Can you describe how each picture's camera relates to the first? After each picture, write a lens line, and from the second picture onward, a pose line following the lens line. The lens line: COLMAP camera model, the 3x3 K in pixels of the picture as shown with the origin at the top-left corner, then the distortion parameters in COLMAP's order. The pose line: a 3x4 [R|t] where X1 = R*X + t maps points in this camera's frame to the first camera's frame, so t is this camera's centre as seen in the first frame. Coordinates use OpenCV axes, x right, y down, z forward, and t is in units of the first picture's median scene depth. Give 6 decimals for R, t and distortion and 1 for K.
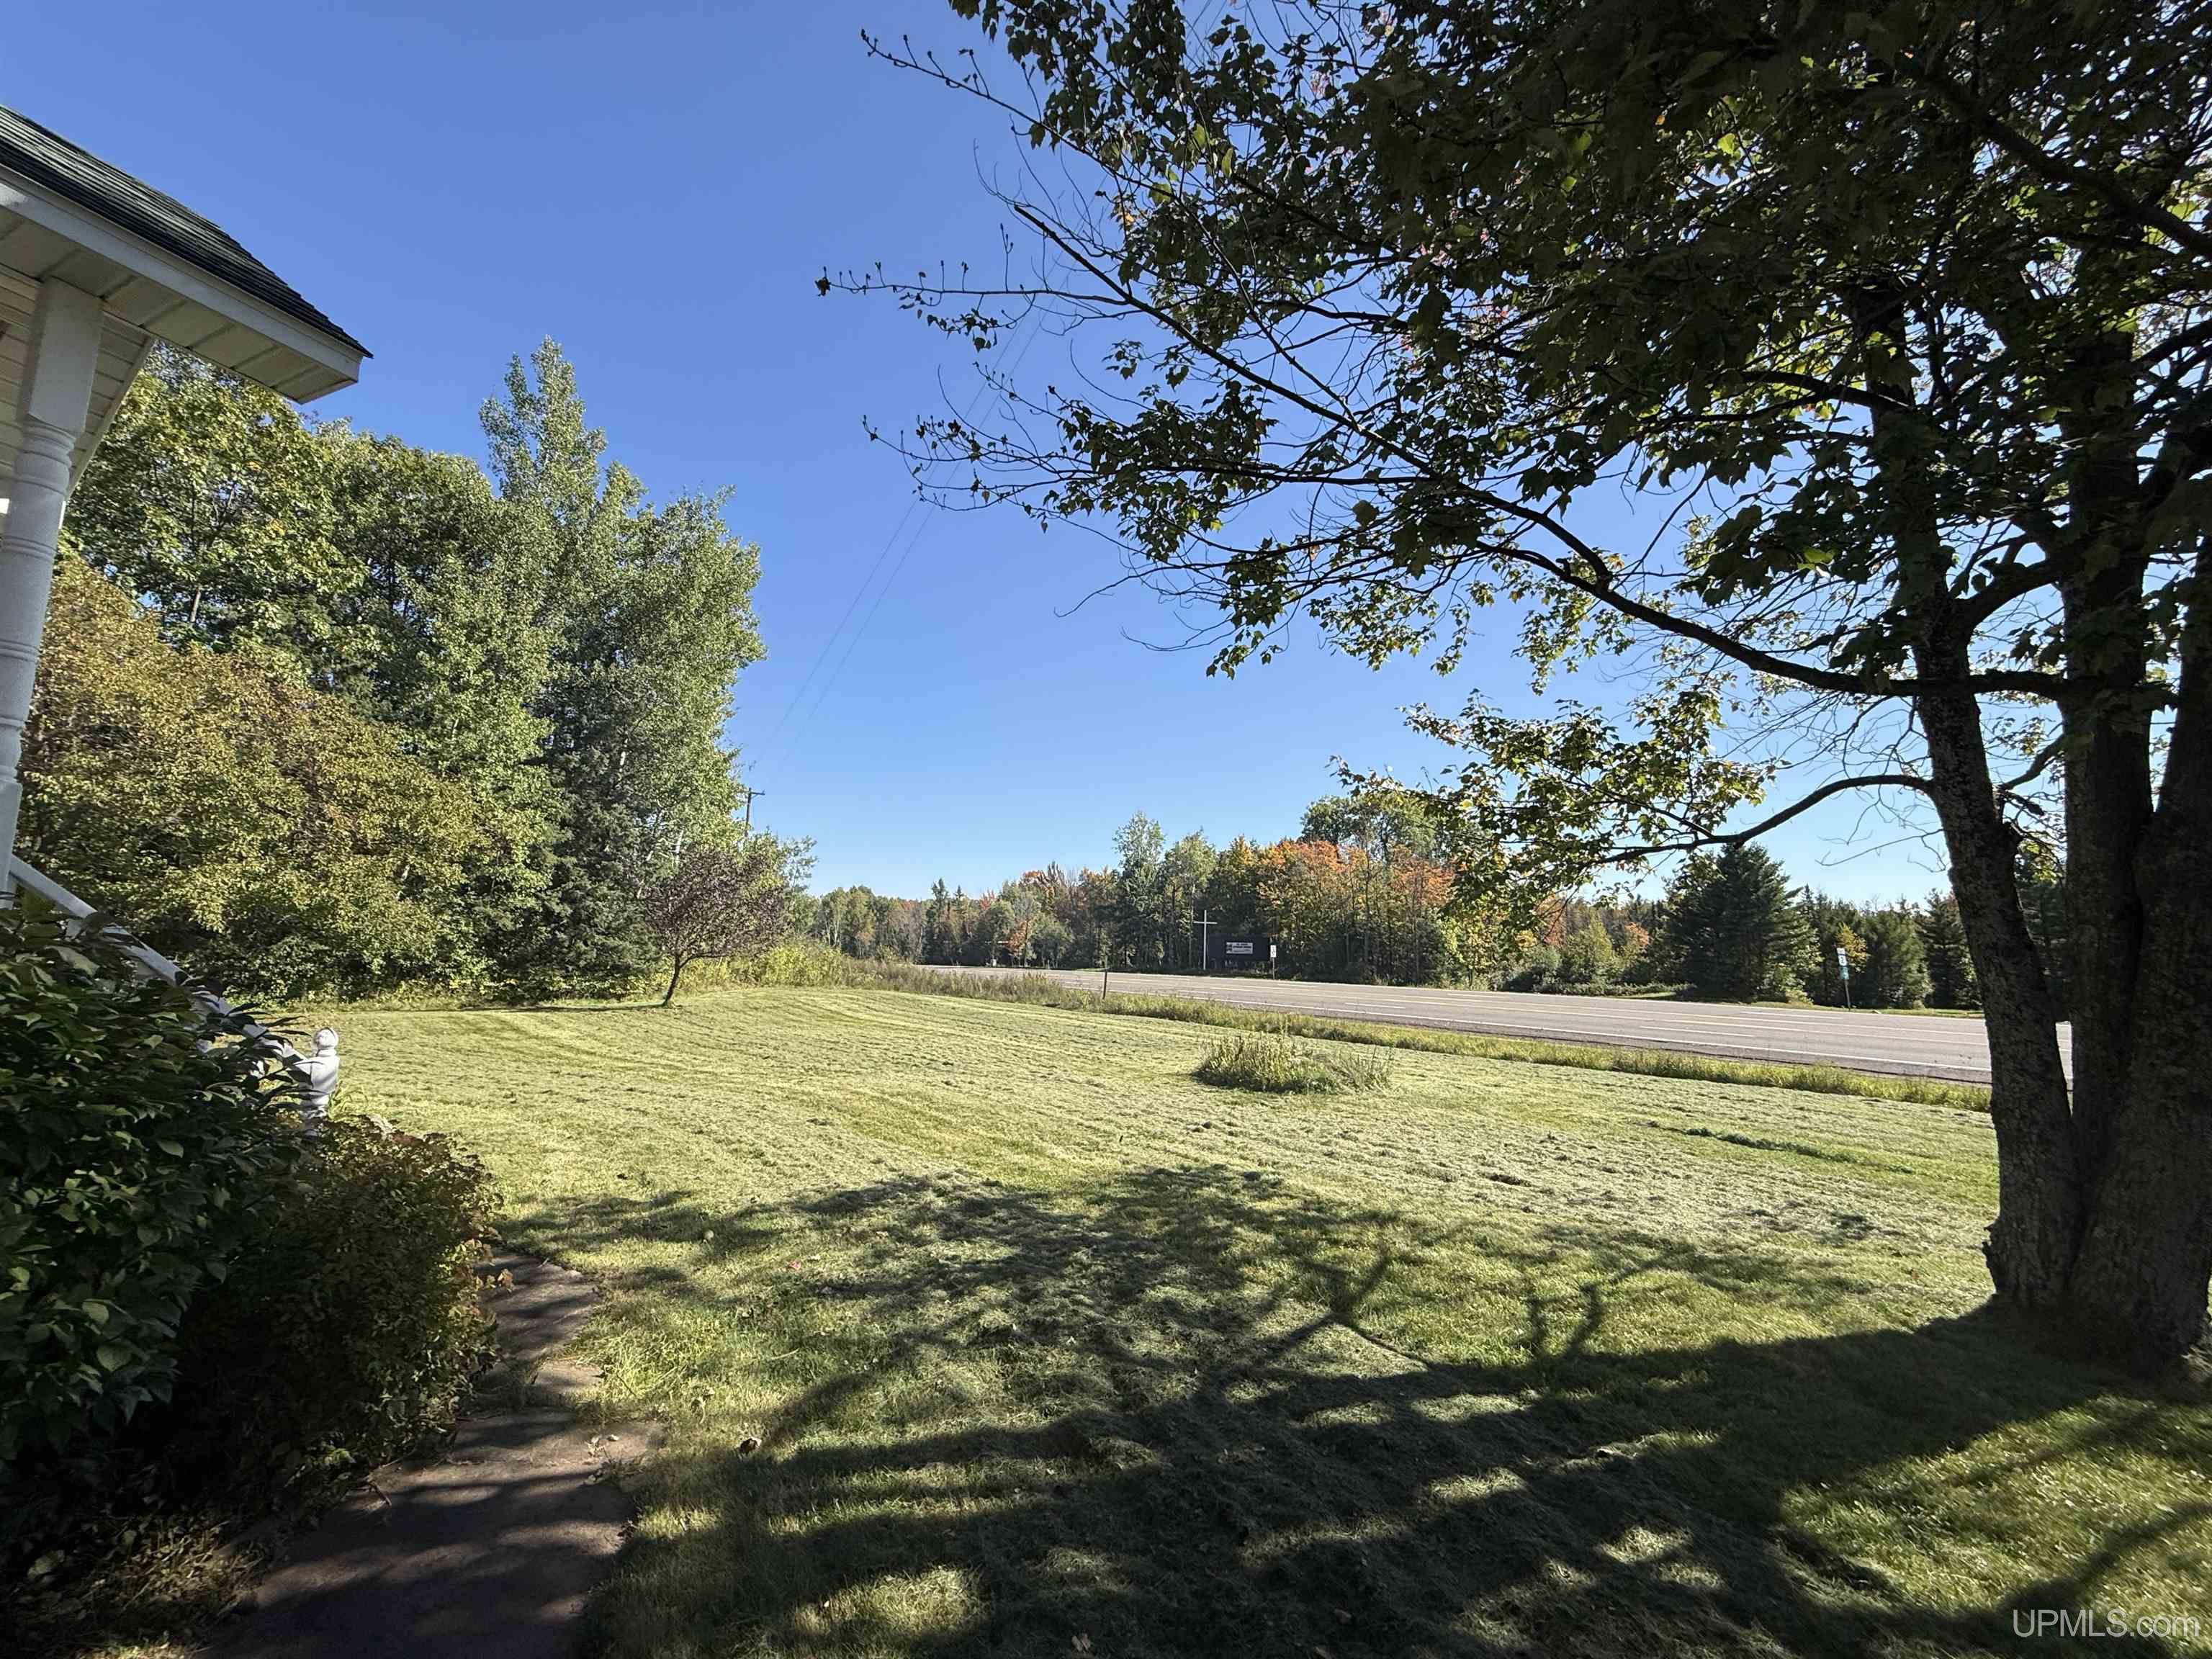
lens RADIAL K [[881.2, 0, 1102.0], [0, 881.2, 831.4], [0, 0, 1]] dist [-0.002807, 0.000577]
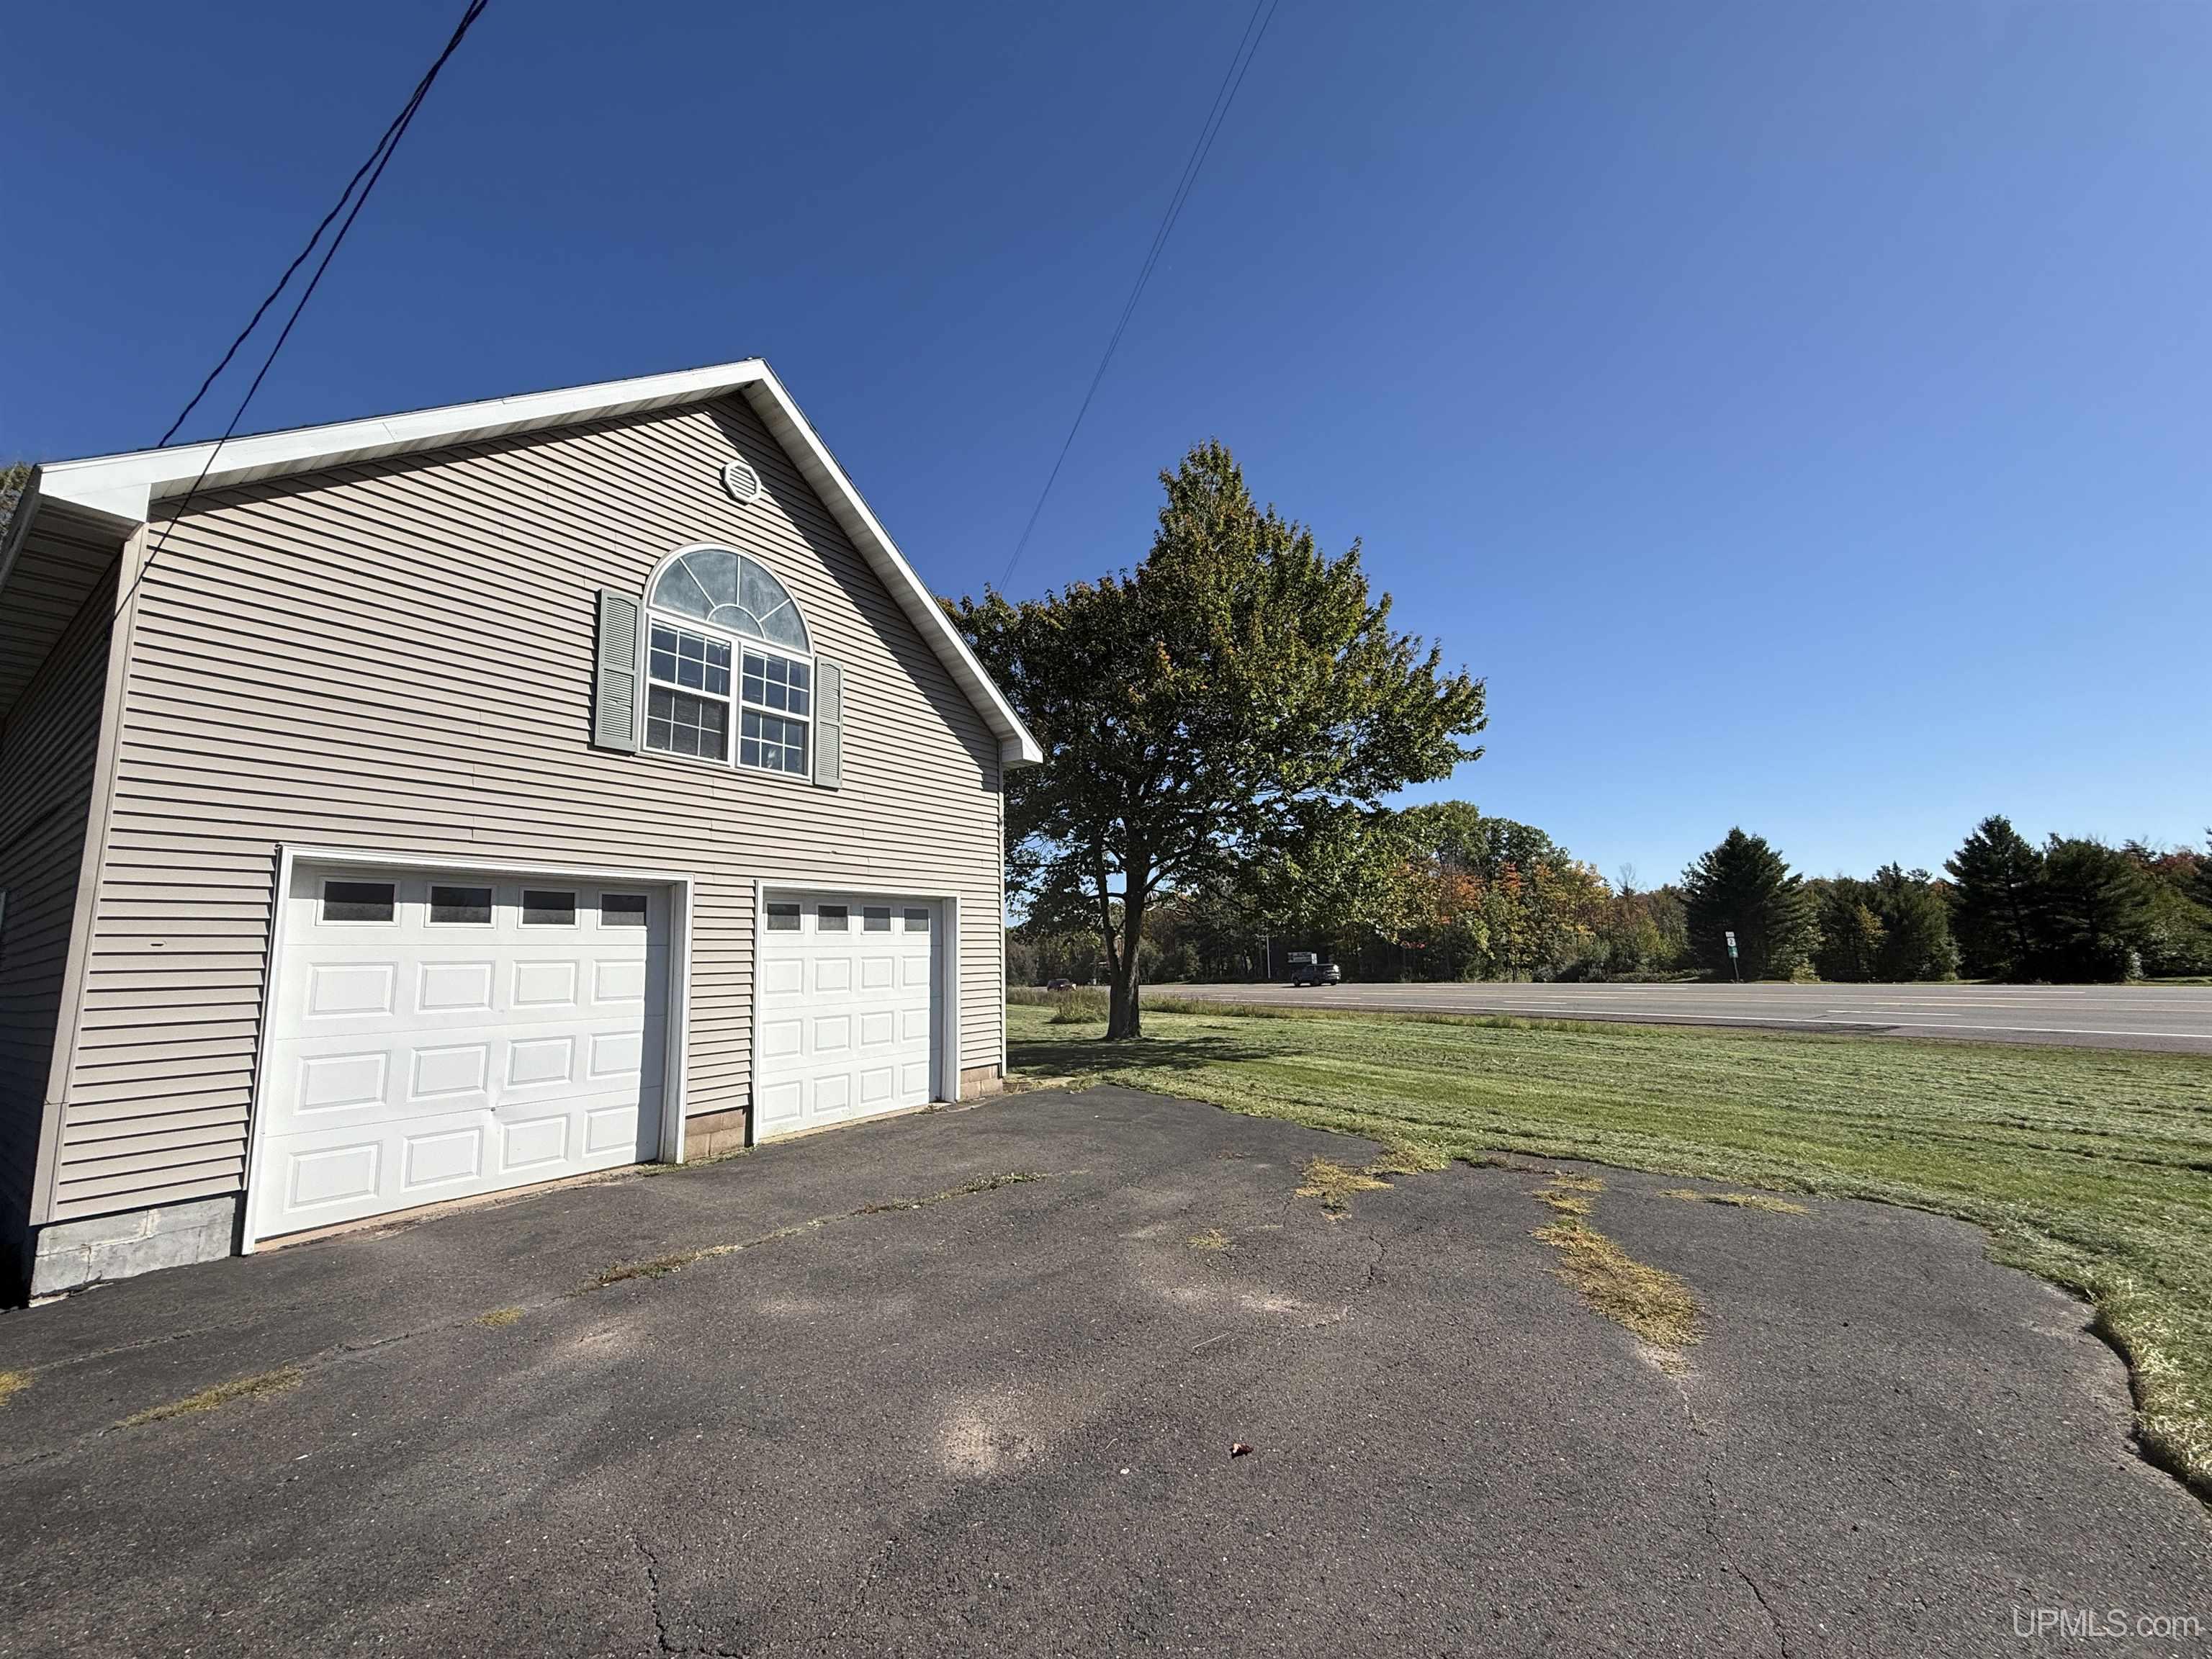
lens RADIAL K [[881.2, 0, 1103.1], [0, 881.2, 837.8], [0, 0, 1]] dist [-0.002807, 0.000577]
pose [[0.988206, -0.073081, -0.134566, 0.068069], [0.071235, 0.997288, -0.018486, -0.016655], [0.135552, 0.008682, 0.990732, -0.148698]]
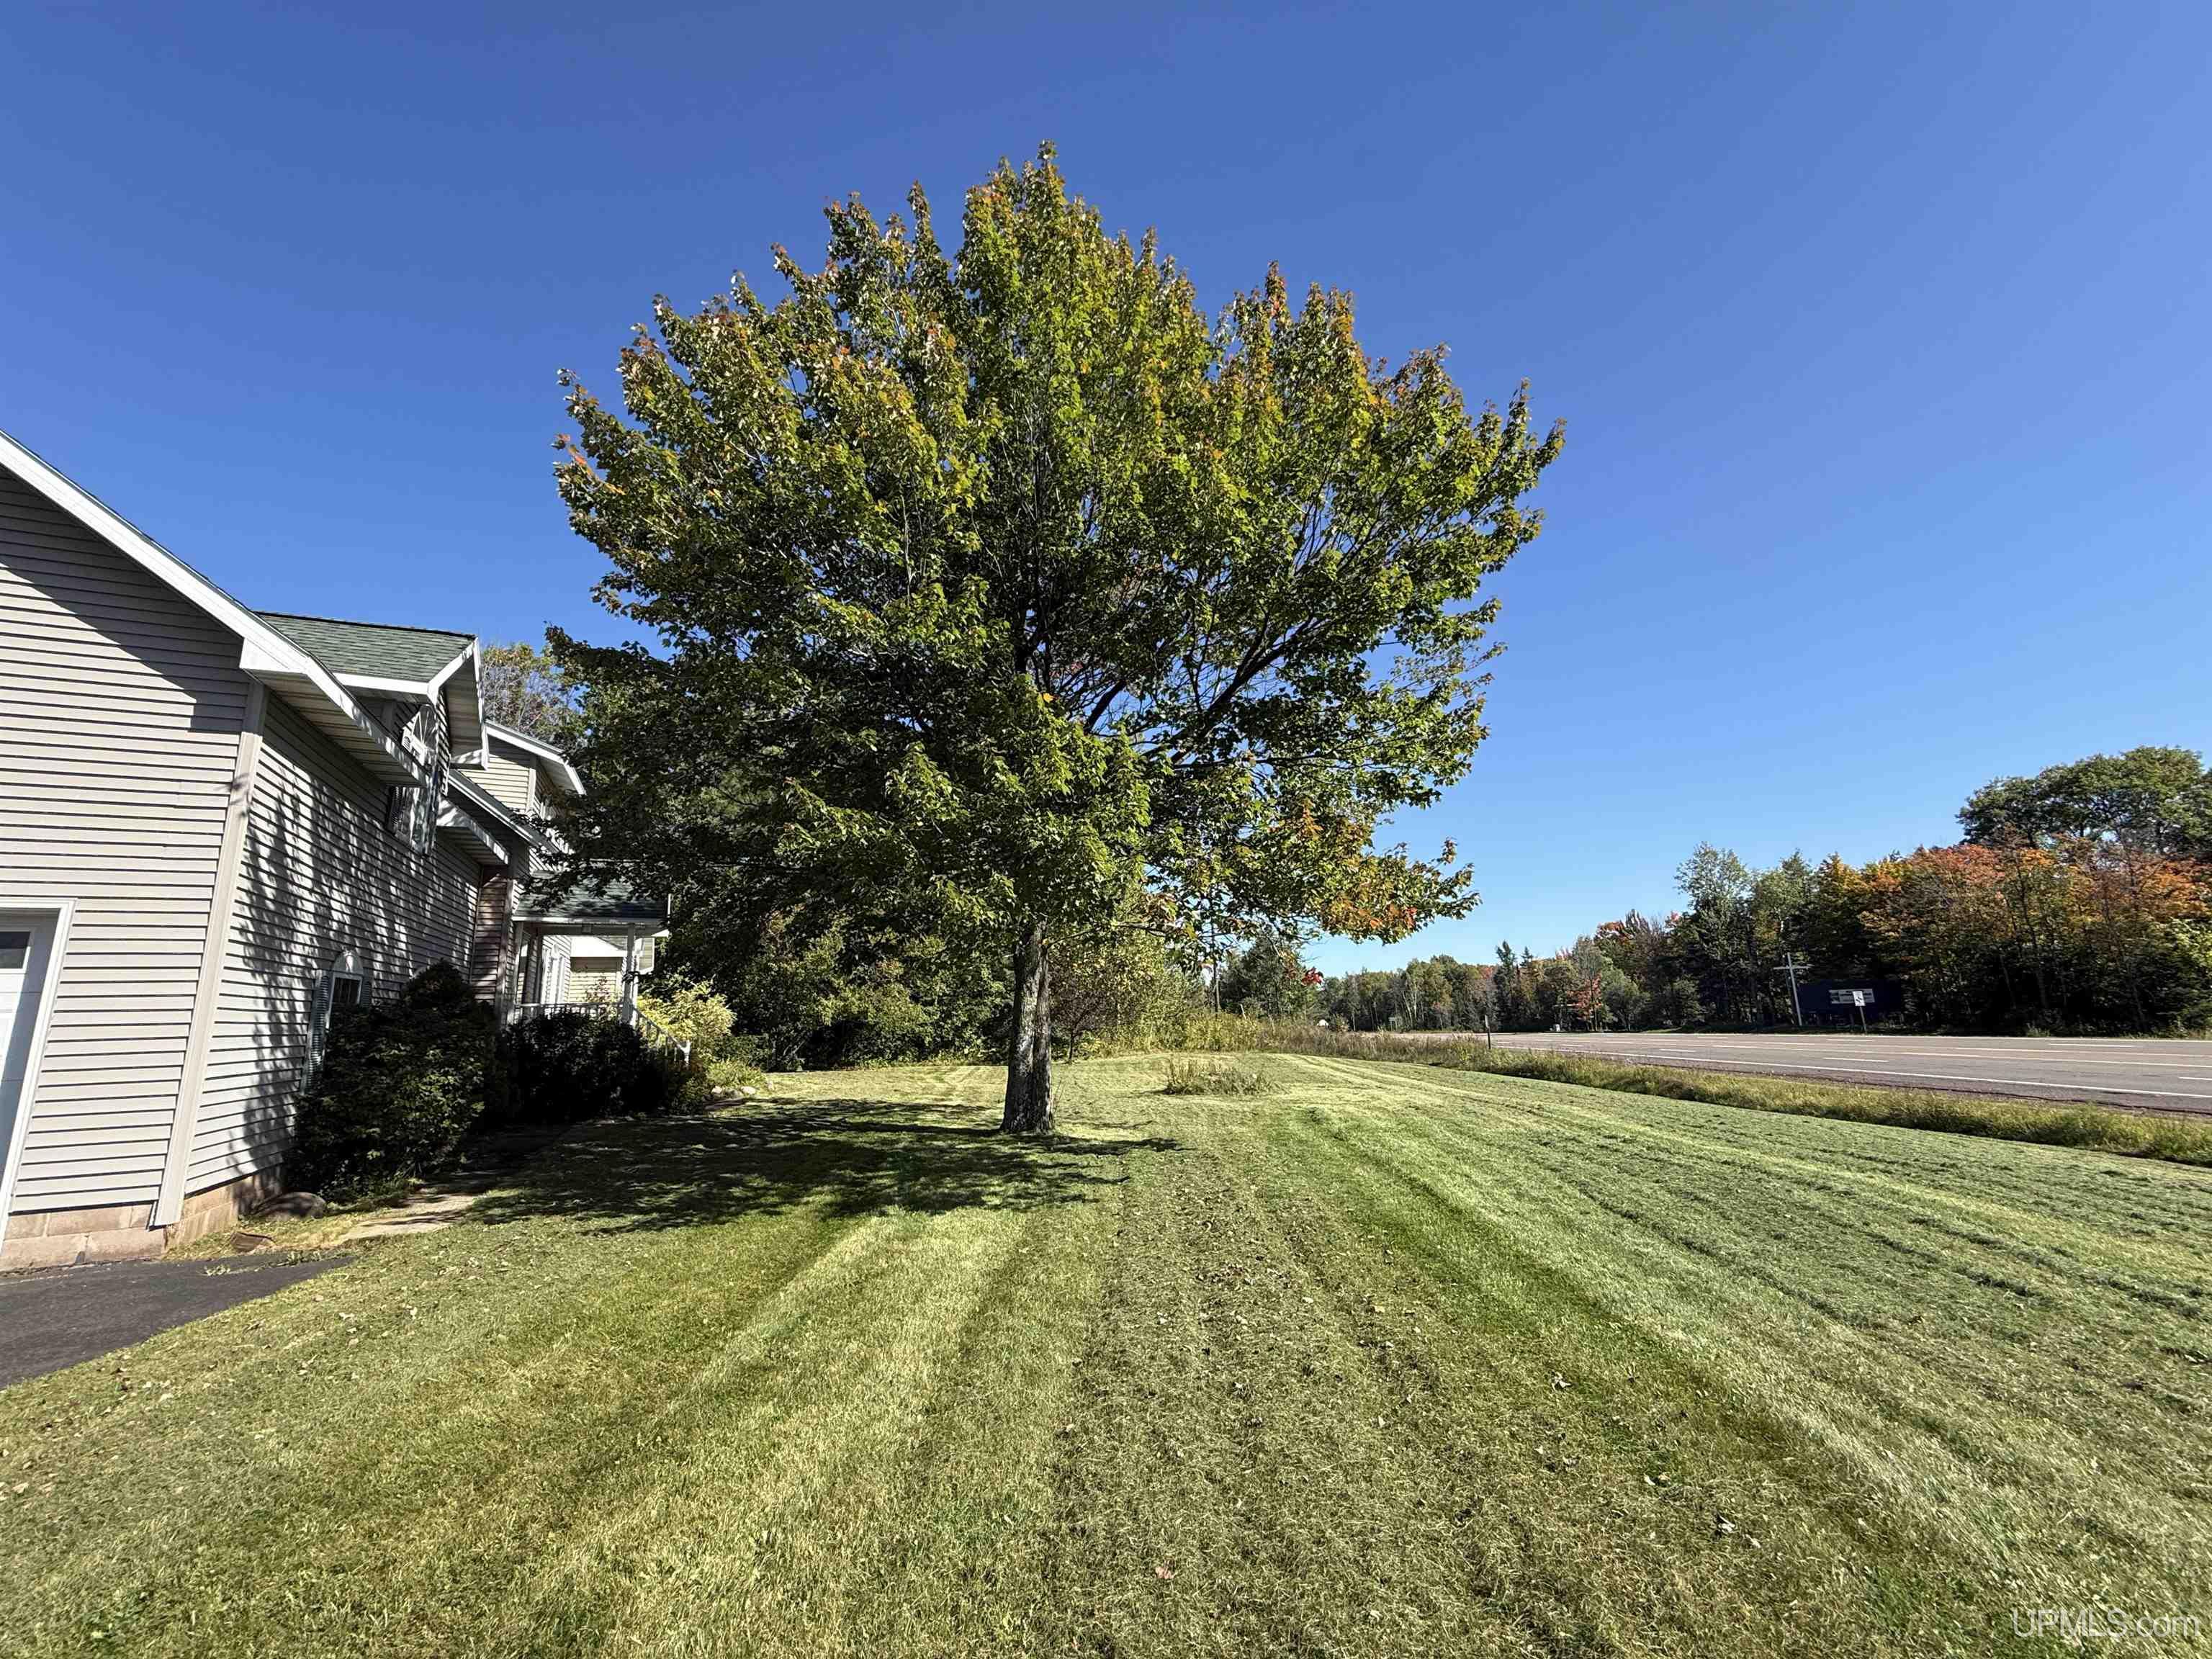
lens RADIAL K [[881.2, 0, 1105.1], [0, 881.2, 817.7], [0, 0, 1]] dist [-0.002807, 0.000577]
pose [[0.780455, -0.184619, -0.597332, 0.132590], [0.126338, 0.982268, -0.138523, -0.000959], [0.612314, 0.032645, 0.789941, -0.048878]]
